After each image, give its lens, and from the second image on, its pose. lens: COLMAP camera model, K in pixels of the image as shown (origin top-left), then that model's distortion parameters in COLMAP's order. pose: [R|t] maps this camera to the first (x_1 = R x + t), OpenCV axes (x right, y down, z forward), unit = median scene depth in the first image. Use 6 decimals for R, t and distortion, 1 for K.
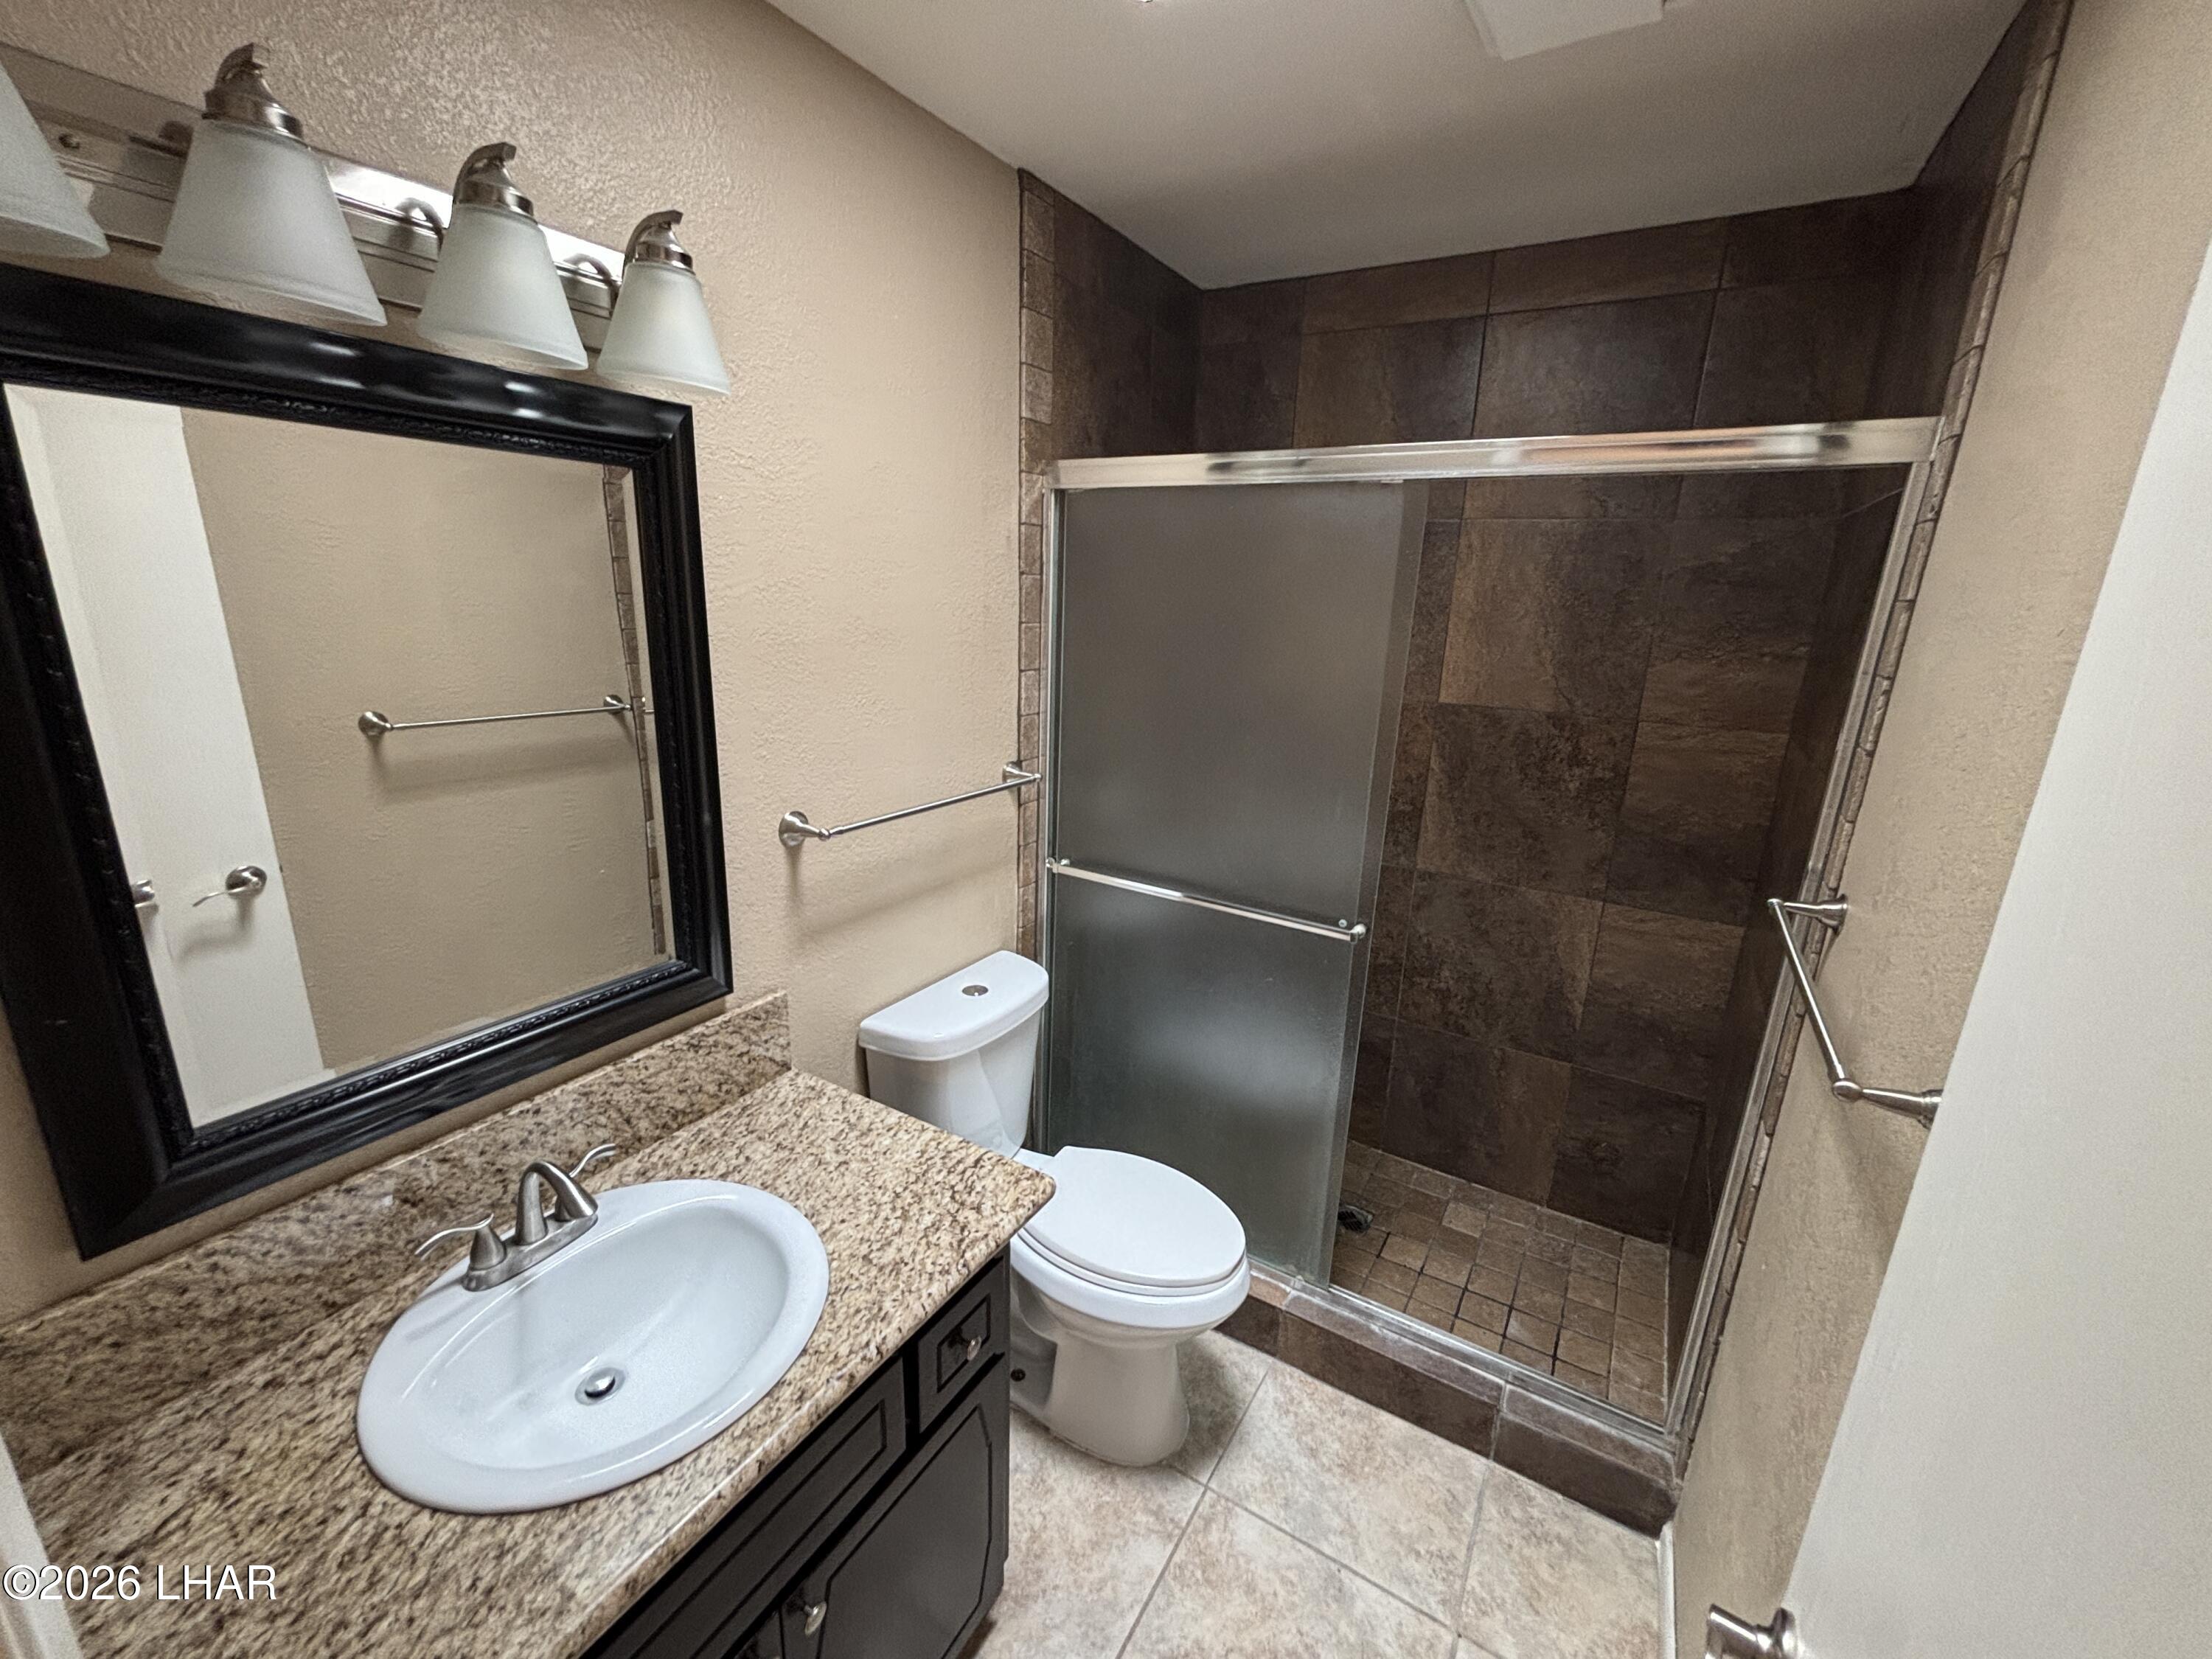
lens RADIAL K [[901.2, 0, 1094.7], [0, 901.2, 832.2], [0, 0, 1]] dist [-0.002866, -0.000245]
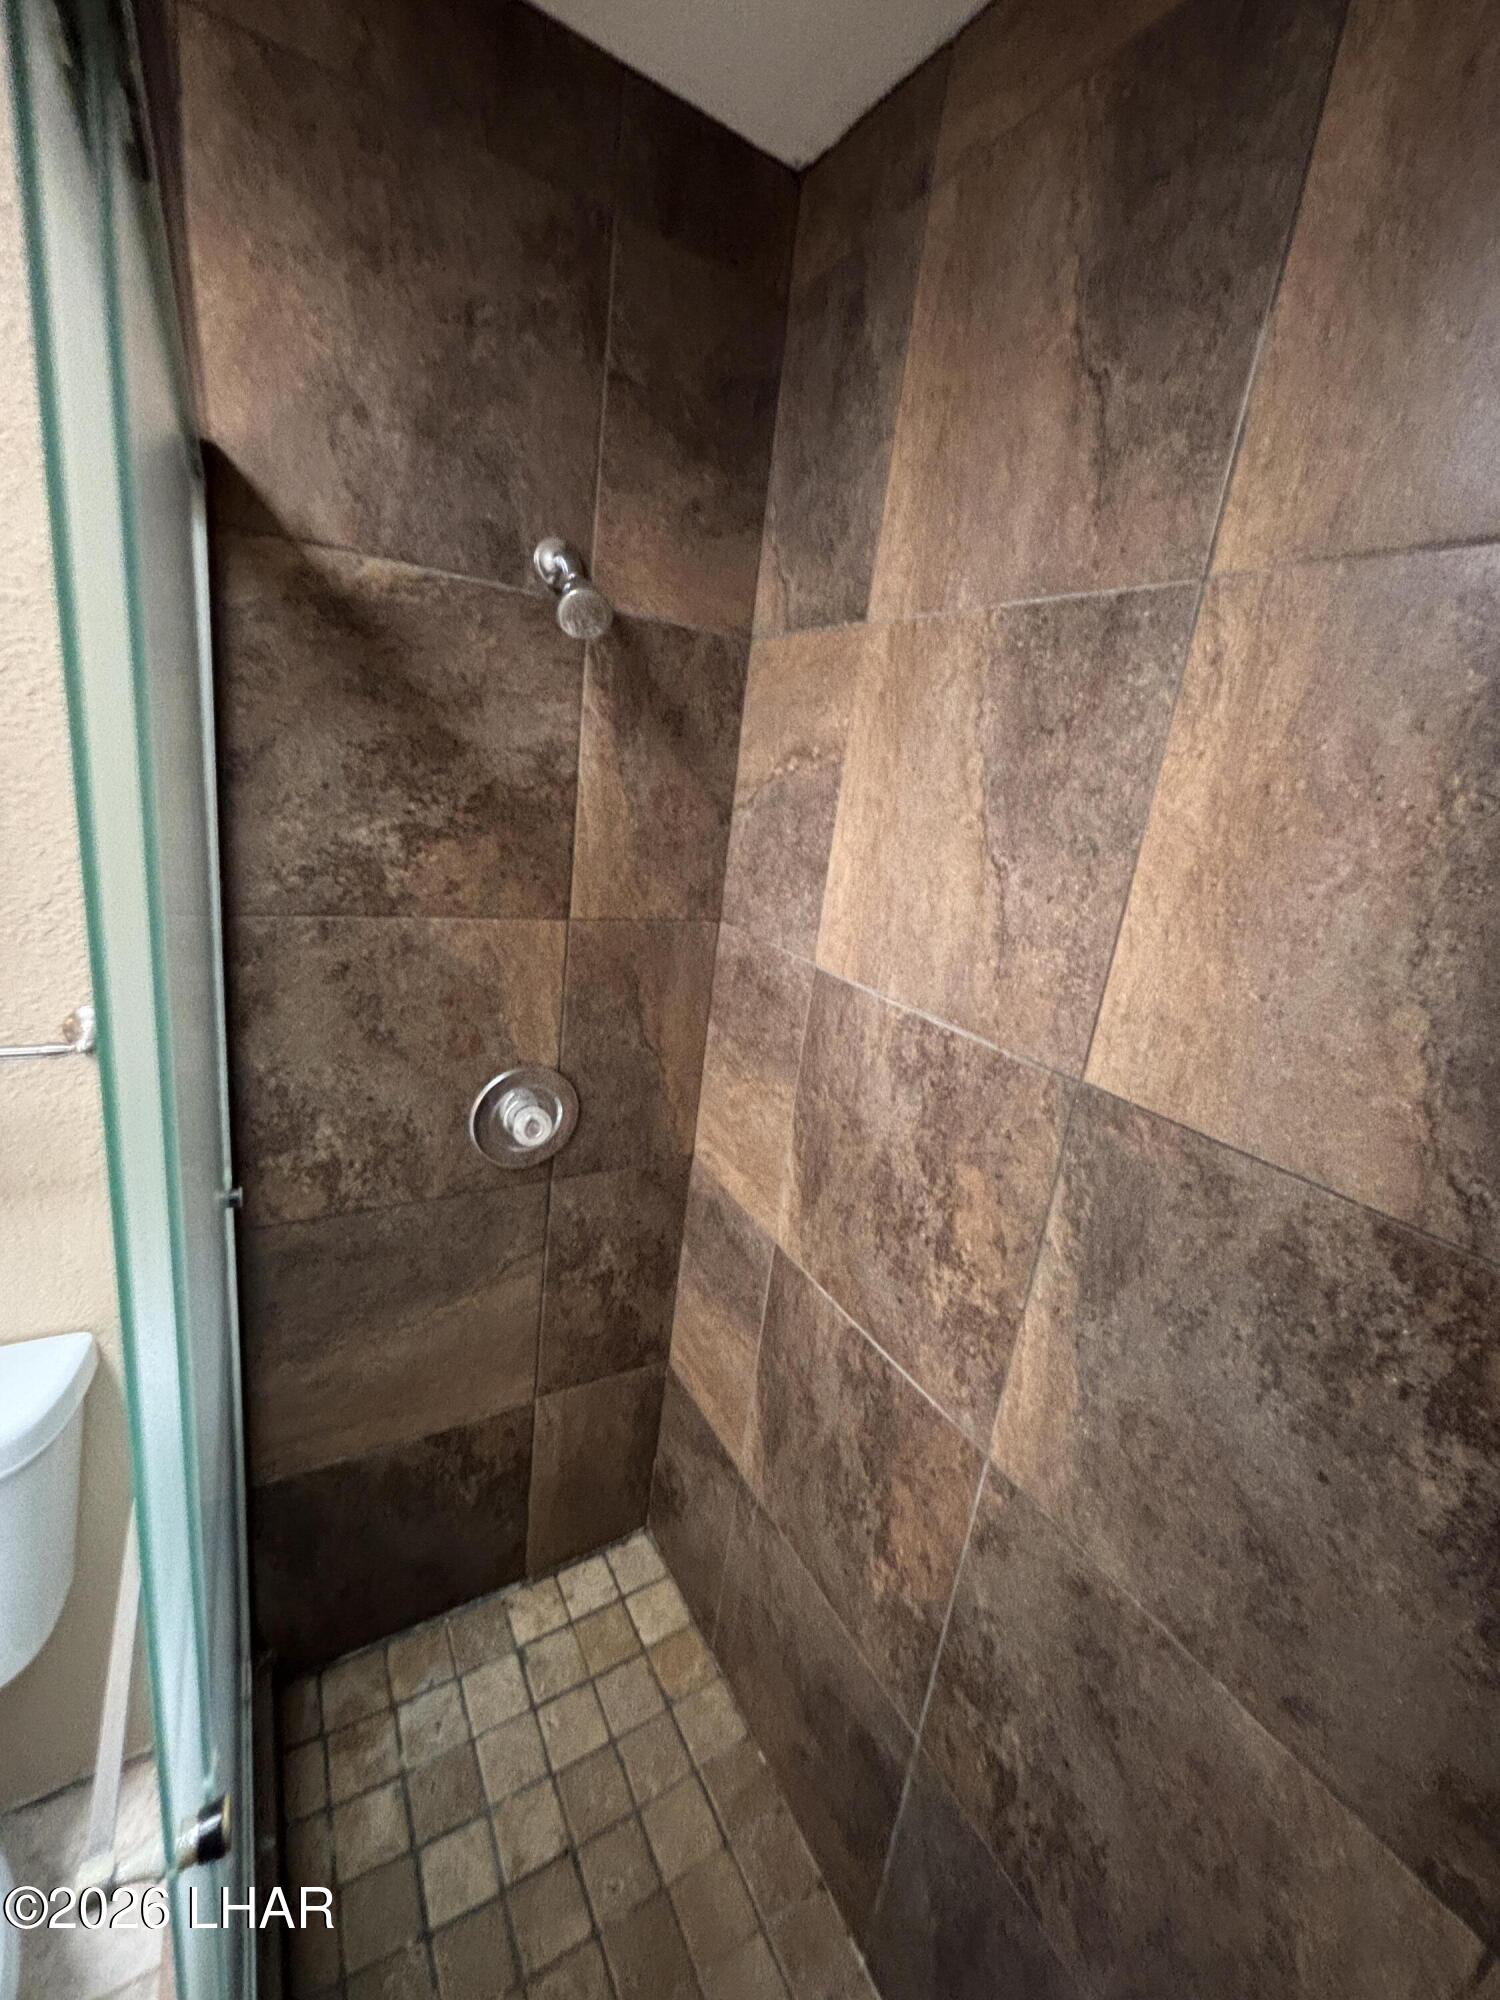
lens RADIAL K [[814.9, 0, 759.1], [0, 814.9, 993.5], [0, 0, 1]] dist [-0.002866, -0.000245]
pose [[0.886713, 0.199480, -0.417070, 0.405849], [-0.215178, 0.976528, 0.009583, -0.157917], [0.409192, 0.081247, 0.908824, 0.648263]]
